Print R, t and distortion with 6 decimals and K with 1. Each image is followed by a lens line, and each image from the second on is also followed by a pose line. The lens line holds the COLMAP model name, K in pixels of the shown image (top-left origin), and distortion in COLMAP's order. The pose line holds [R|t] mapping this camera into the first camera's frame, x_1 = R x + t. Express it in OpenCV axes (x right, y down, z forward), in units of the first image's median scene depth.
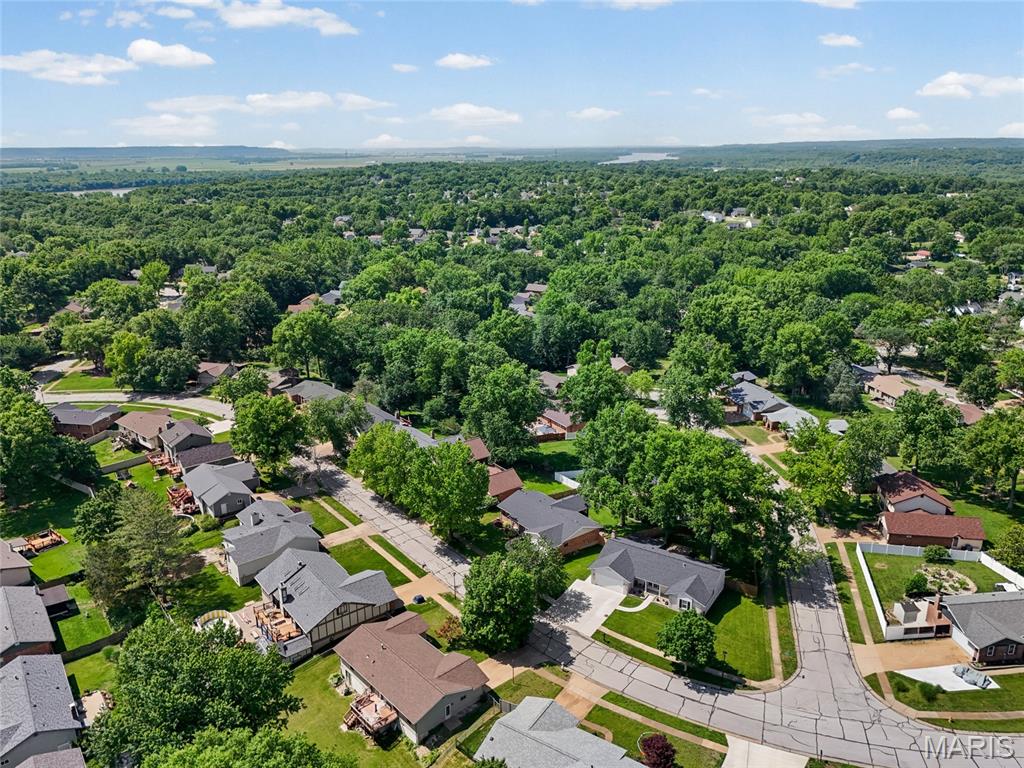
lens RADIAL K [[743.6, 0, 505.8], [0, 743.6, 388.6], [0, 0, 1]] dist [0.081861, -0.089838]
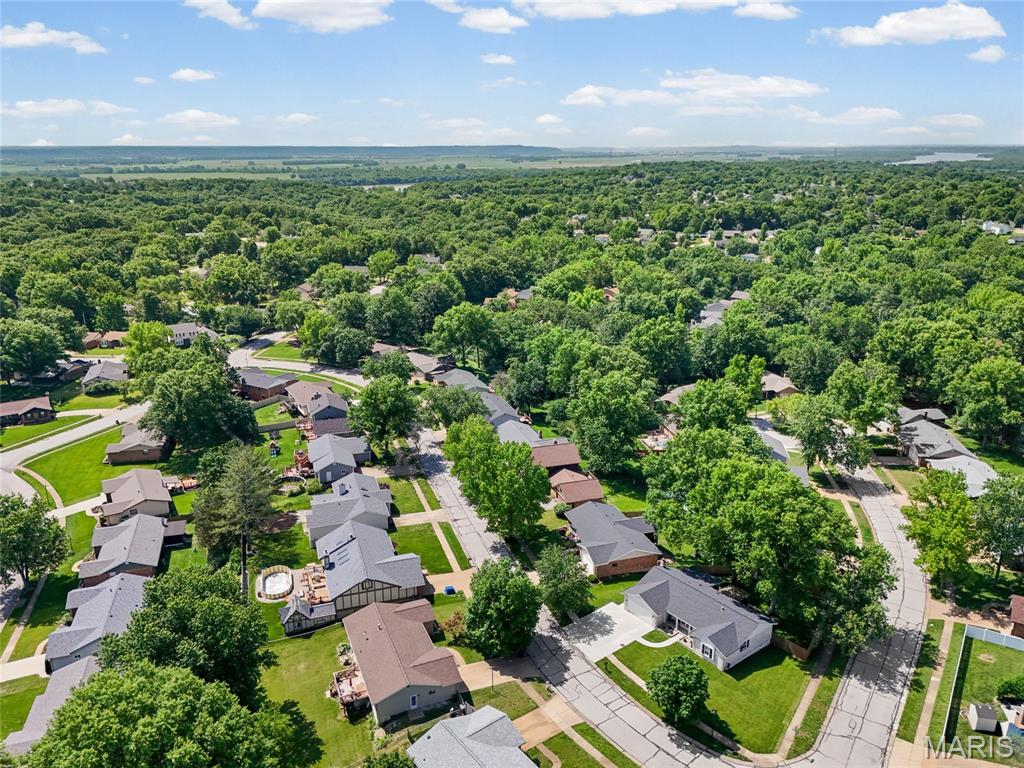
lens RADIAL K [[748.0, 0, 508.7], [0, 748.0, 380.9], [0, 0, 1]] dist [0.076475, -0.068886]
pose [[0.945666, 0.103219, -0.308321, 0.146938], [-0.106176, 0.994321, 0.007219, -0.010693], [0.307315, 0.025910, 0.951255, 0.025790]]
